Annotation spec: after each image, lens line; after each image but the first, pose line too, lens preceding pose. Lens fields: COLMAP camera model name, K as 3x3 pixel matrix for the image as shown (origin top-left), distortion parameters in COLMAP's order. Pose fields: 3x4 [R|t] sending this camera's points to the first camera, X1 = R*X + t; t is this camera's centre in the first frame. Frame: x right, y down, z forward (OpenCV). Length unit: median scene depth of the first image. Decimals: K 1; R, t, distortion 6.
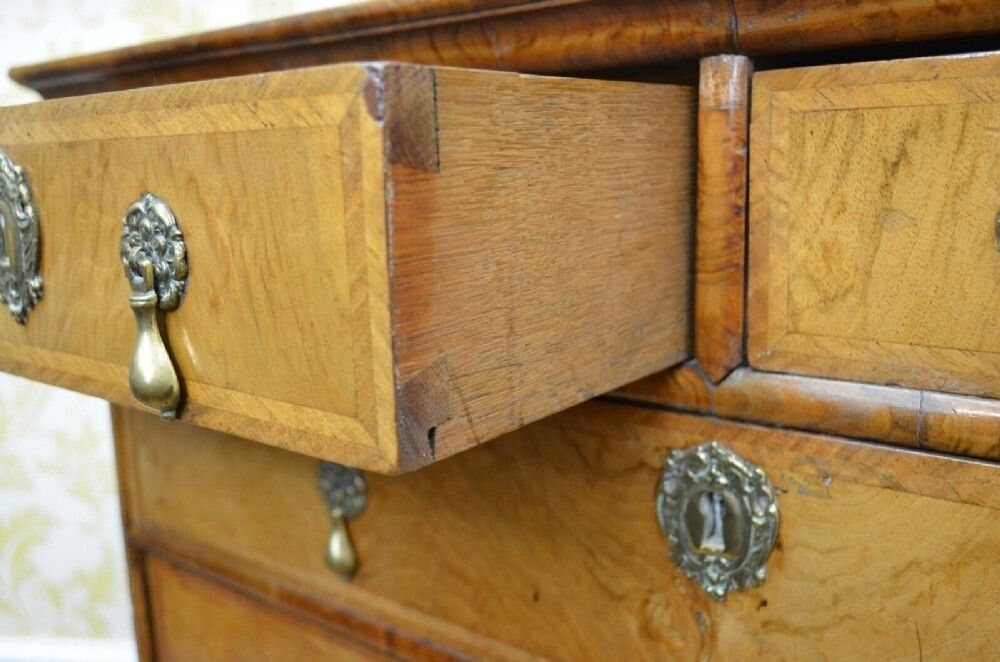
lens RADIAL K [[942.4, 0, 504.3], [0, 942.4, 338.7], [0, 0, 1]] dist [-0.008798, 0.000000]
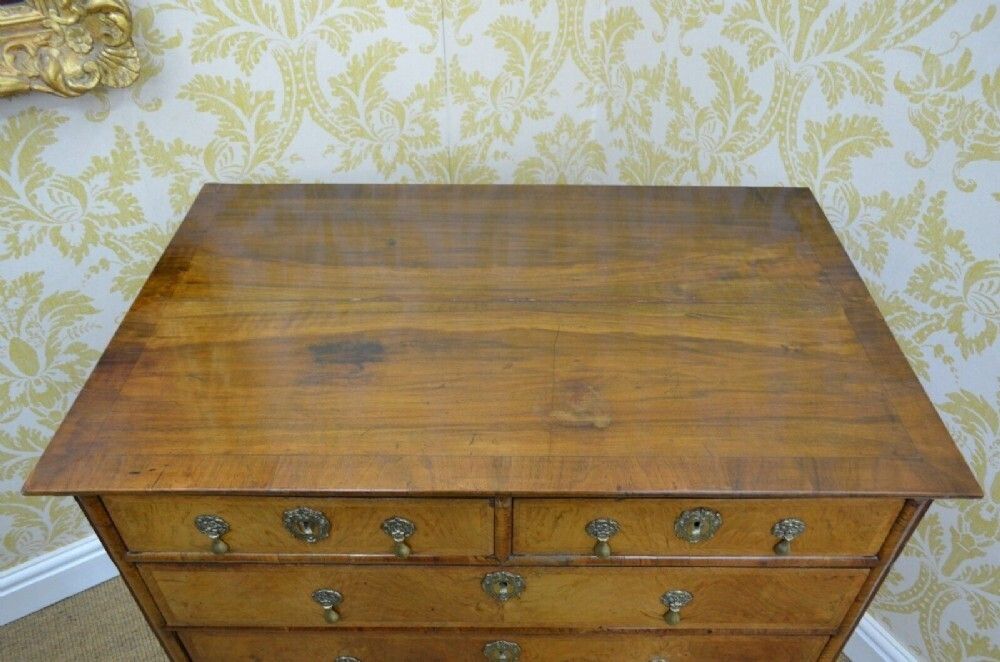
lens RADIAL K [[765.6, 0, 500.8], [0, 765.6, 337.2], [0, 0, 1]] dist [-0.015269, 0.014272]
pose [[0.790355, -0.378877, 0.481447, -0.726730], [0.096495, 0.853020, 0.512880, -1.907766], [-0.605003, -0.358900, 0.710748, -0.522851]]
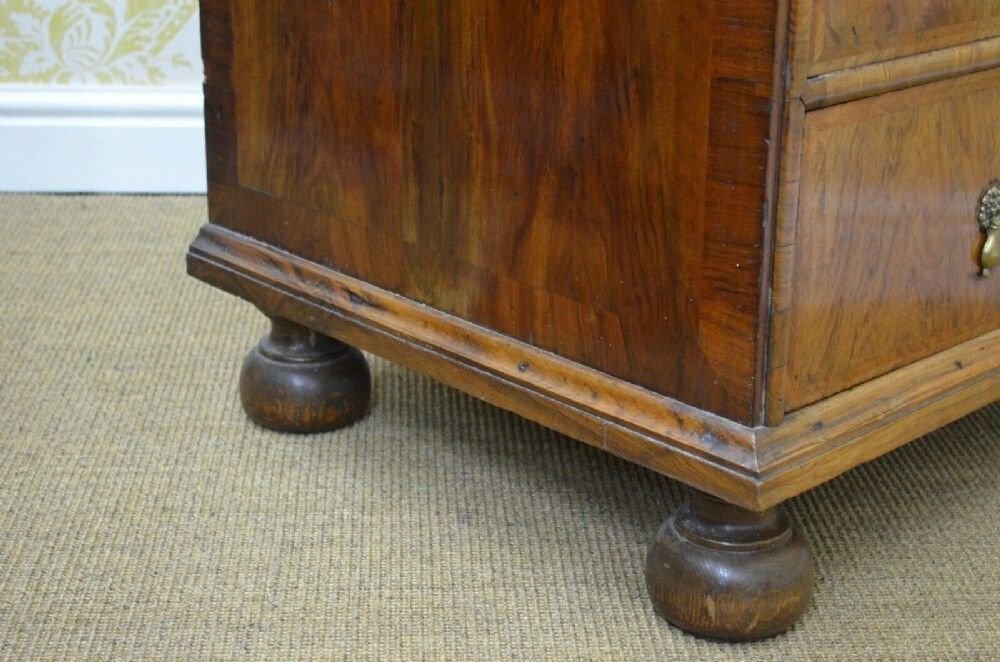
lens RADIAL K [[1751.2, 0, 507.8], [0, 1751.2, 331.5], [0, 0, 1]] dist [-0.011514, 0.000000]
pose [[0.983417, -0.014865, 0.180747, -0.871945], [-0.014100, 0.987352, 0.157915, 1.154562], [-0.180808, -0.157845, 0.970769, -2.471712]]
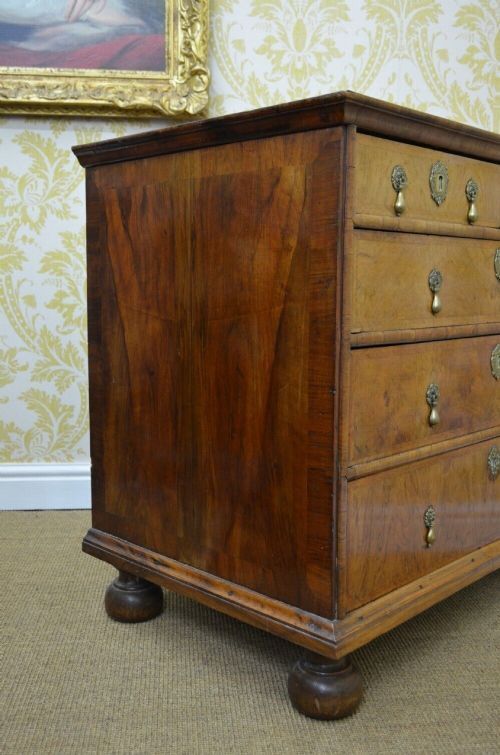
lens RADIAL K [[768.6, 0, 248.8], [0, 768.6, 383.5], [0, 0, 1]] dist [-0.013245, 0.000000]
pose [[0.977042, 0.007279, 0.212921, -0.877421], [0.005819, 0.998131, -0.060825, 1.038010], [-0.212966, 0.060667, 0.975174, -2.561457]]
